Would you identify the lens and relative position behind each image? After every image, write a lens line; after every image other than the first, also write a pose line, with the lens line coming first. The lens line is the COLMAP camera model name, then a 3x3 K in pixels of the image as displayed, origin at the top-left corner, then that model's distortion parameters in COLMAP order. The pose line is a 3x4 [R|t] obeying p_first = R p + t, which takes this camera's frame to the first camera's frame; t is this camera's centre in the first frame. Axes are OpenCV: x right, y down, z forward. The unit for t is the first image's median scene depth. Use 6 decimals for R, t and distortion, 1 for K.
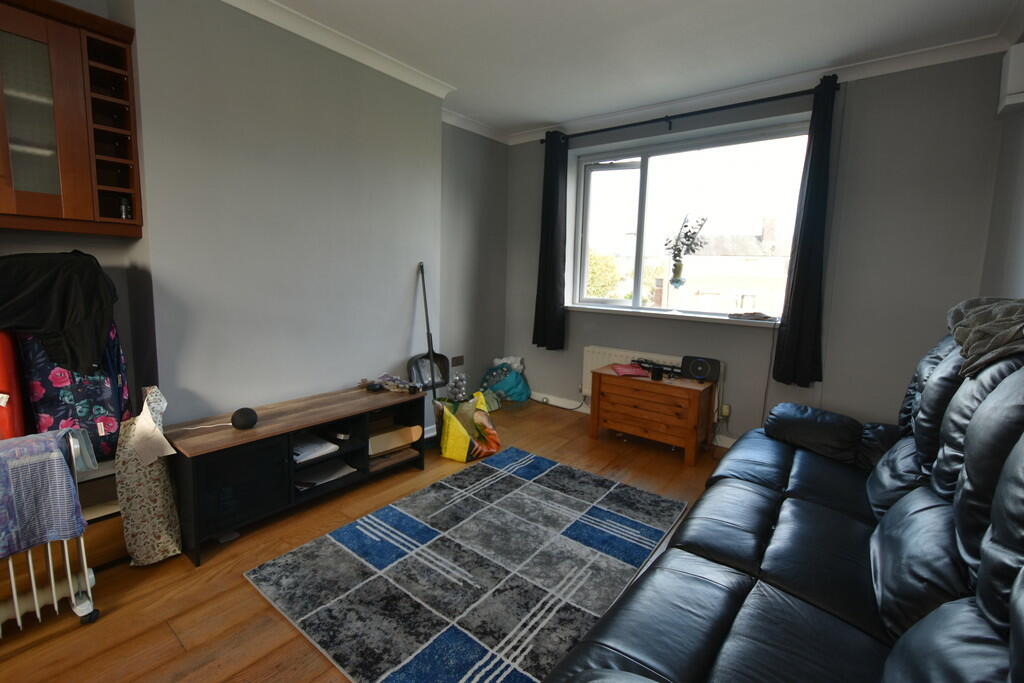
lens RADIAL K [[449.0, 0, 513.6], [0, 449.0, 336.3], [0, 0, 1]] dist [0.002166, -0.000154]
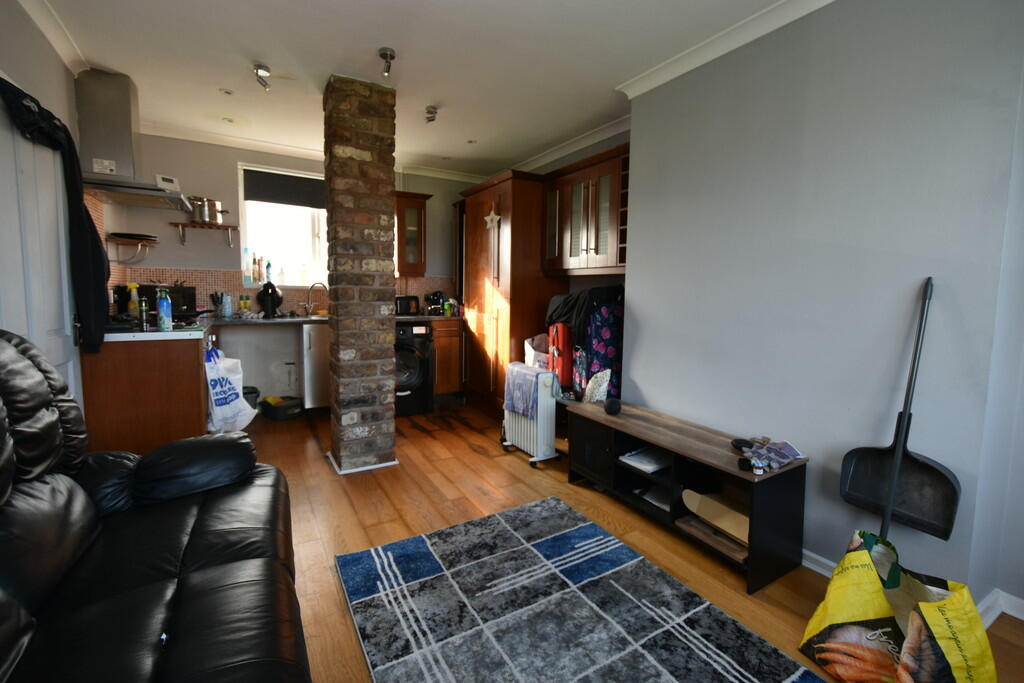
lens RADIAL K [[449.0, 0, 517.7], [0, 449.0, 339.1], [0, 0, 1]] dist [0.002166, -0.000154]
pose [[-0.370935, 0.067357, -0.926213, 0.753039], [-0.154842, 0.978918, 0.133202, -0.150482], [0.915659, 0.192826, -0.352686, 1.267209]]
